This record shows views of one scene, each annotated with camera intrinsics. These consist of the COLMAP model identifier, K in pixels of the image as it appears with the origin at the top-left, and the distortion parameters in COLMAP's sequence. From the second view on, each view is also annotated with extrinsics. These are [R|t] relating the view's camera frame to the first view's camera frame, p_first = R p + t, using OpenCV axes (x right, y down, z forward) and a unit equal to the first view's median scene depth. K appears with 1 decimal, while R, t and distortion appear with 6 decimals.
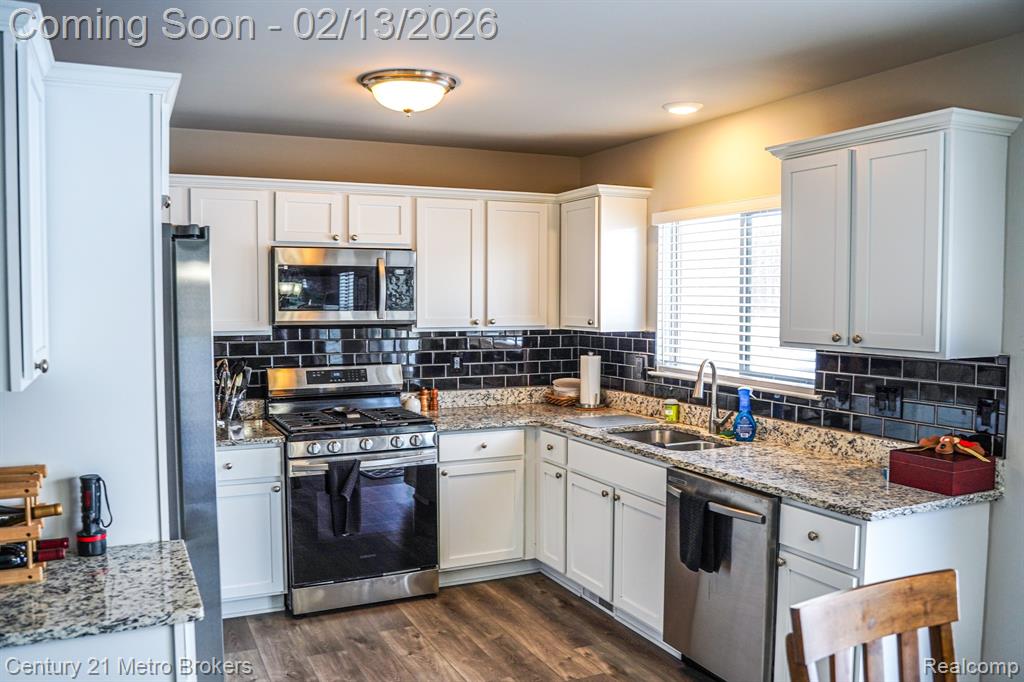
lens RADIAL K [[837.3, 0, 512.0], [0, 837.3, 341.0], [0, 0, 1]] dist [-0.125135, 0.112845]
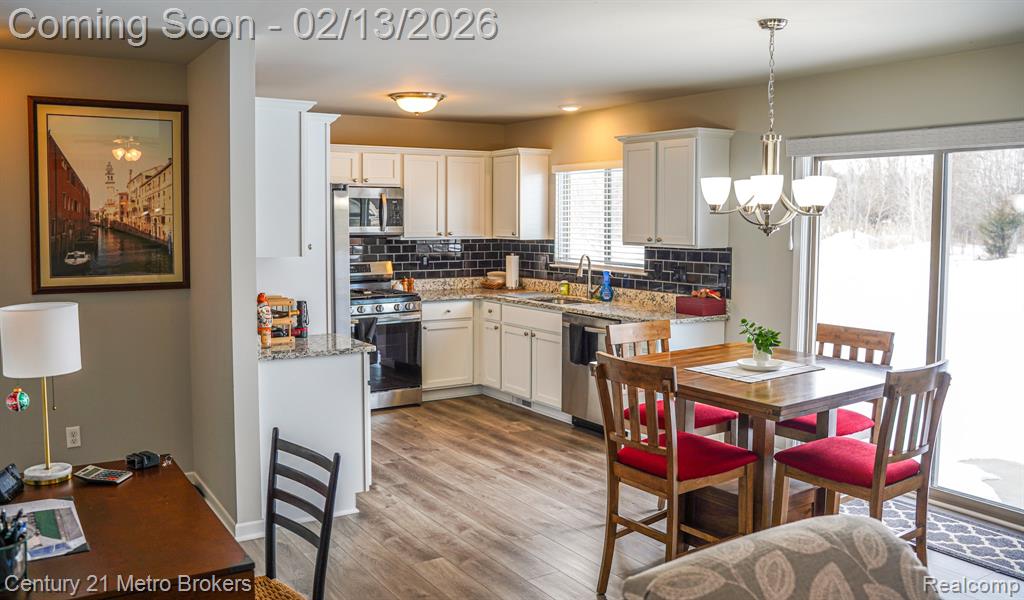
lens RADIAL K [[845.1, 0, 513.5], [0, 845.1, 258.6], [0, 0, 1]] dist [-0.076543, -0.000837]
pose [[0.991604, -0.005106, 0.129212, -0.120681], [0.005492, 0.999981, -0.002633, 0.030737], [-0.129196, 0.003320, 0.991614, -0.627151]]
